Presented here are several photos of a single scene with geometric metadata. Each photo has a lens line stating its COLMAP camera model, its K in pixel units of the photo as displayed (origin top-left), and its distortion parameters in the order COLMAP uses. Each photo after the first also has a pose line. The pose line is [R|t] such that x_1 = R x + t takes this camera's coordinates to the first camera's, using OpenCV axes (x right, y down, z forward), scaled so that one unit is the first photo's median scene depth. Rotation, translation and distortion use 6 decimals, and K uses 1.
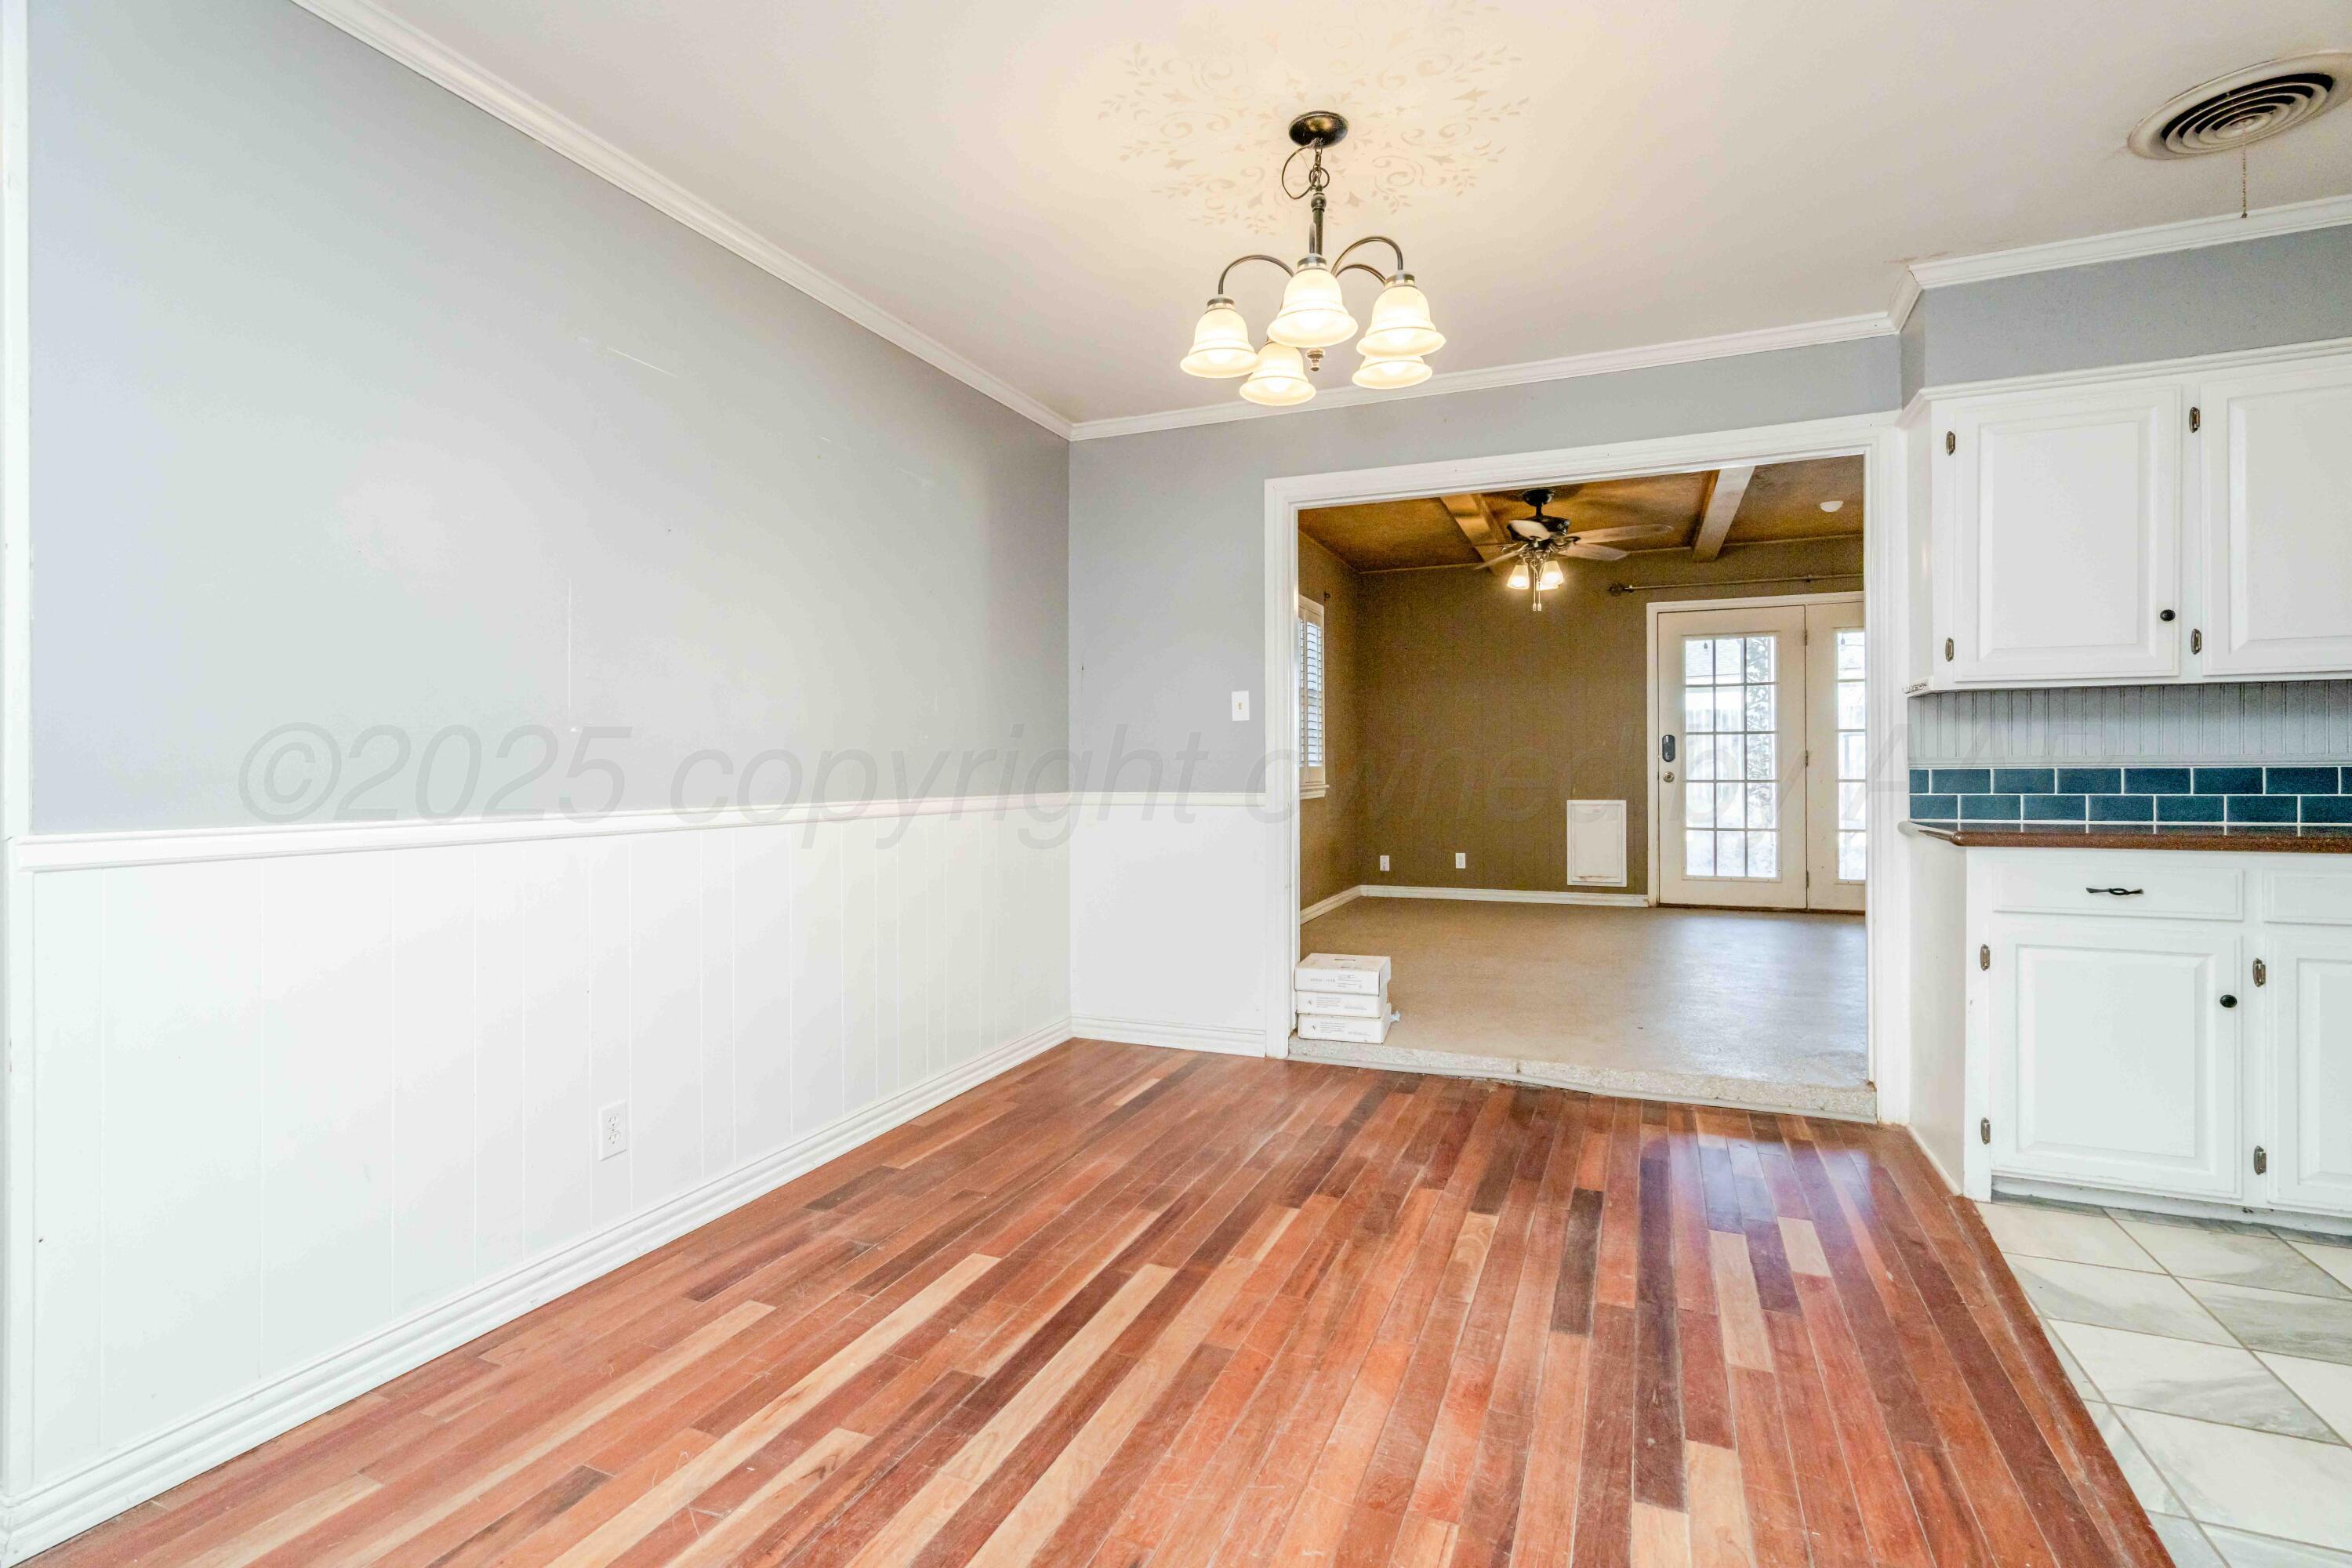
lens RADIAL K [[1071.4, 0, 1176.7], [0, 1071.4, 777.9], [0, 0, 1]] dist [0.000348, 0.000445]
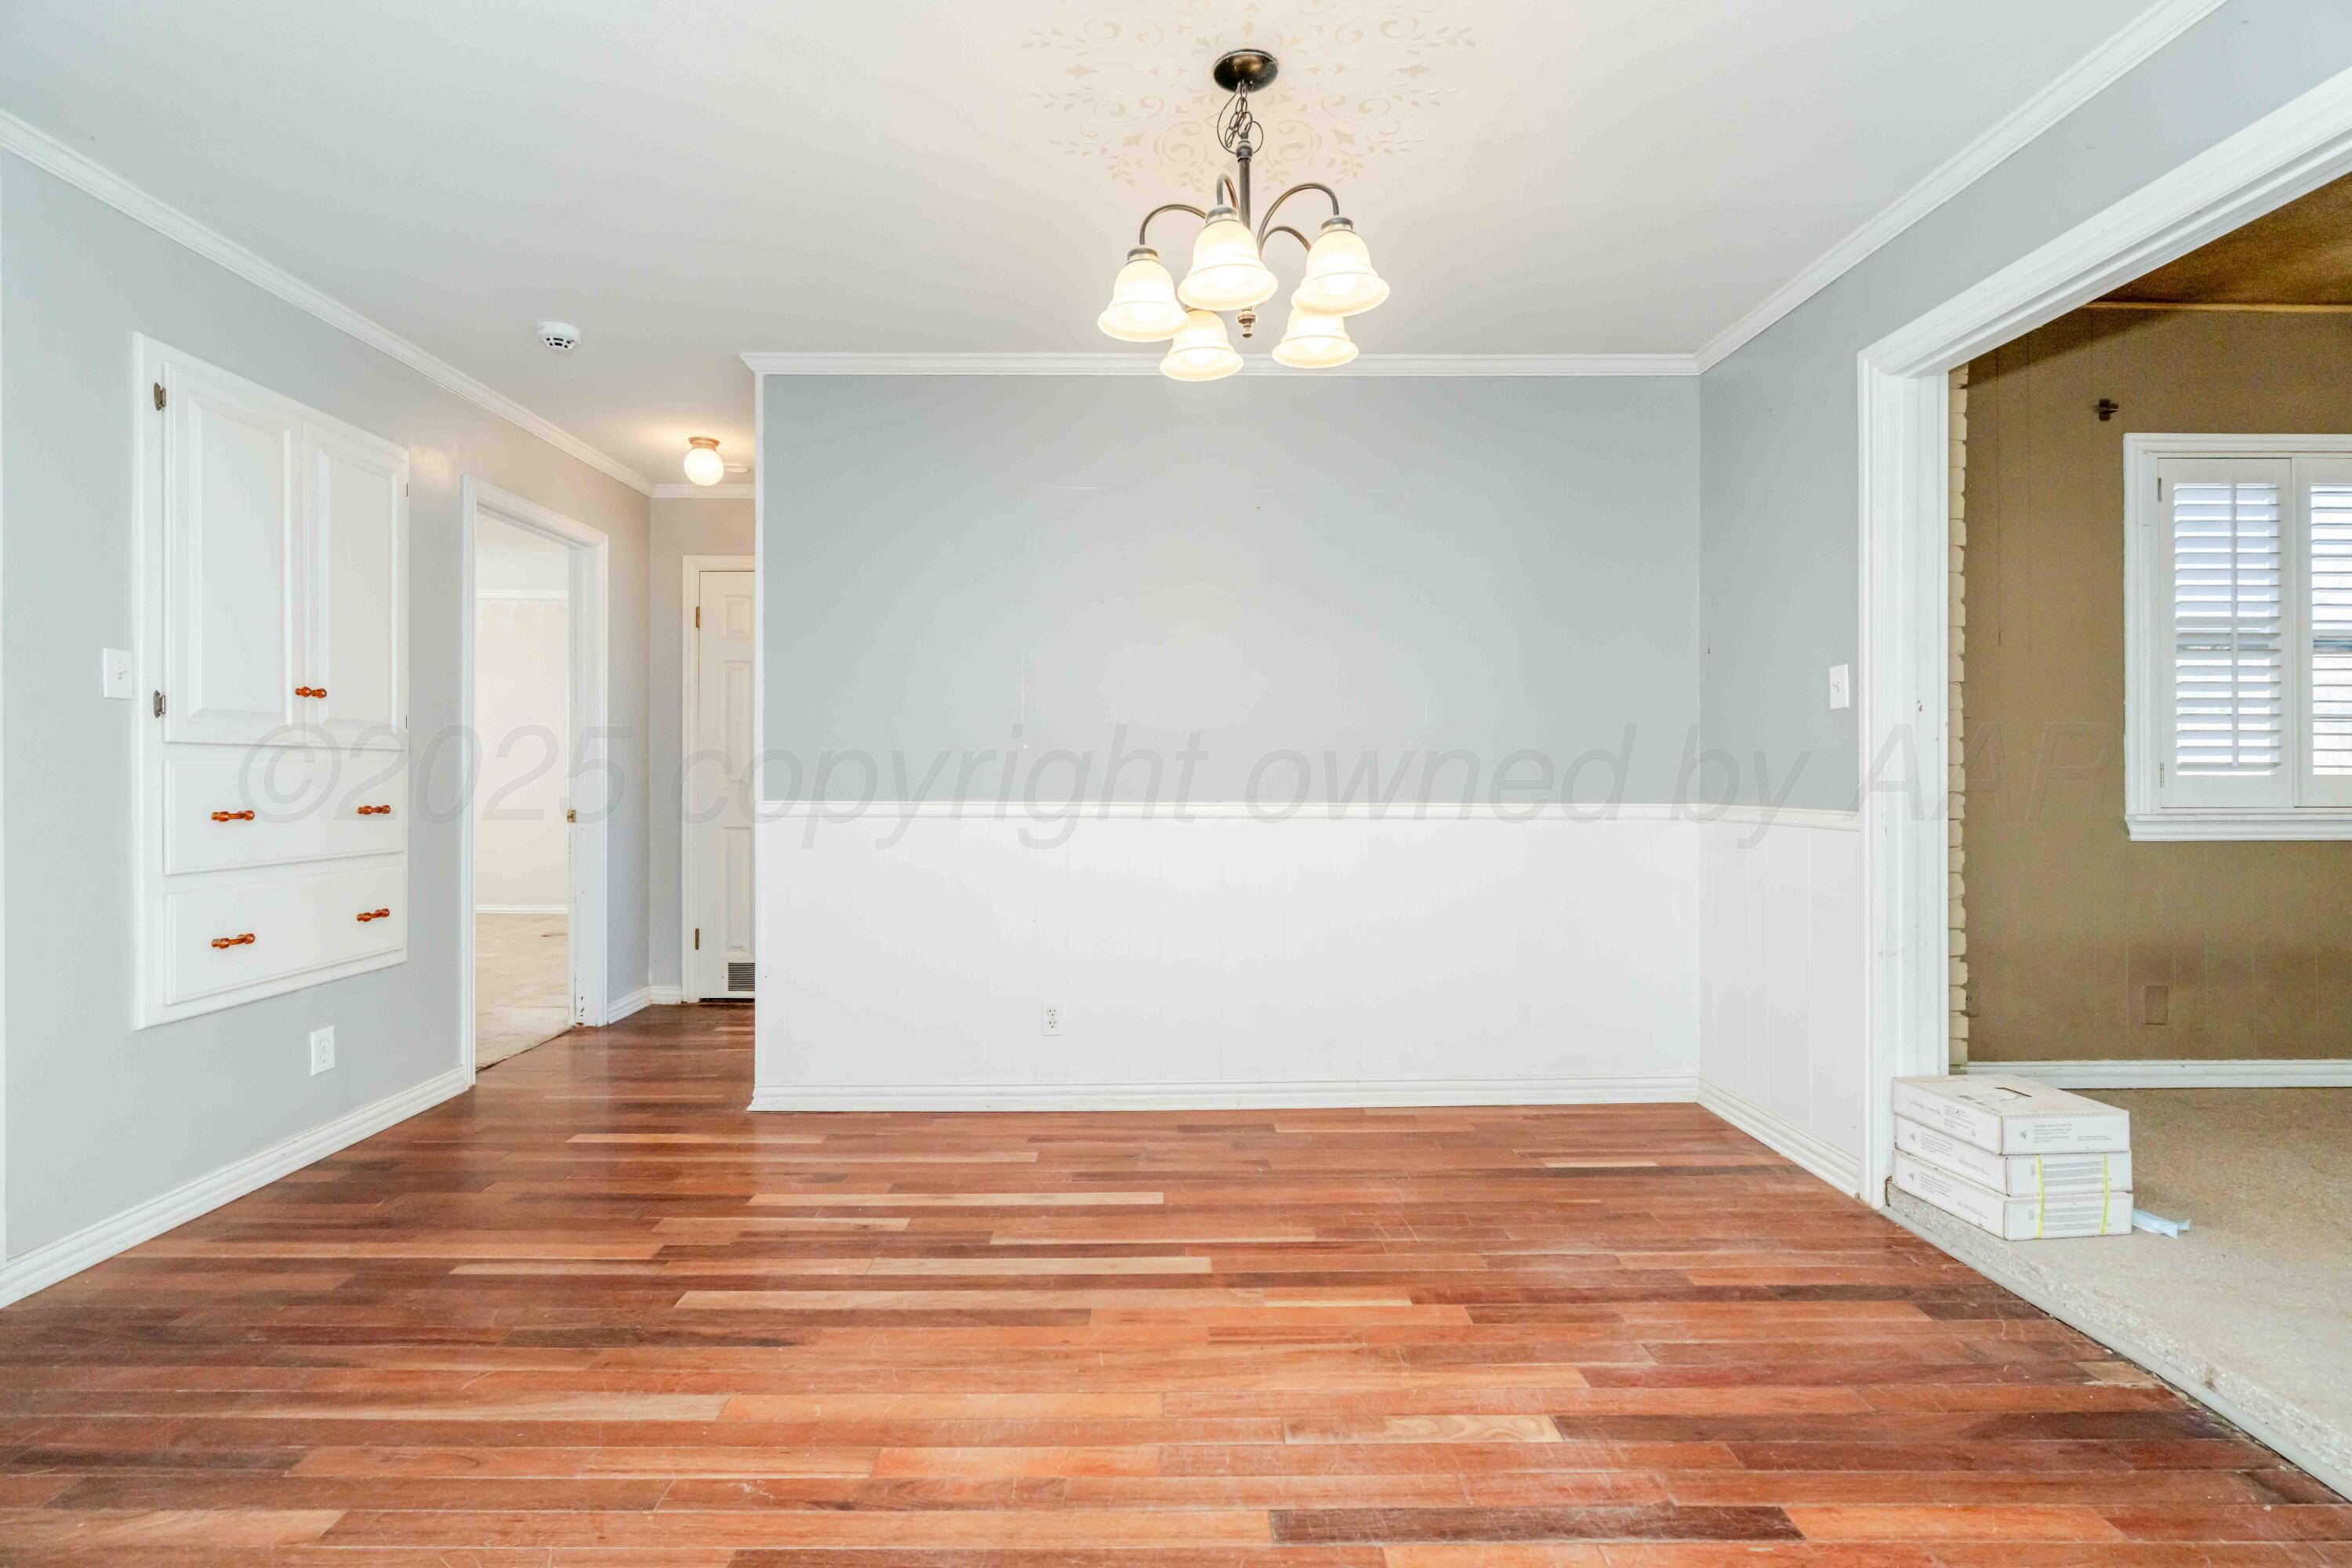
lens RADIAL K [[1075.7, 0, 1173.8], [0, 1075.7, 789.7], [0, 0, 1]] dist [-0.003256, 0.000484]
pose [[0.407942, 0.017718, -0.912836, 0.745058], [-0.009854, 0.999839, 0.015003, -0.008956], [0.912955, 0.002875, 0.408051, 0.456189]]
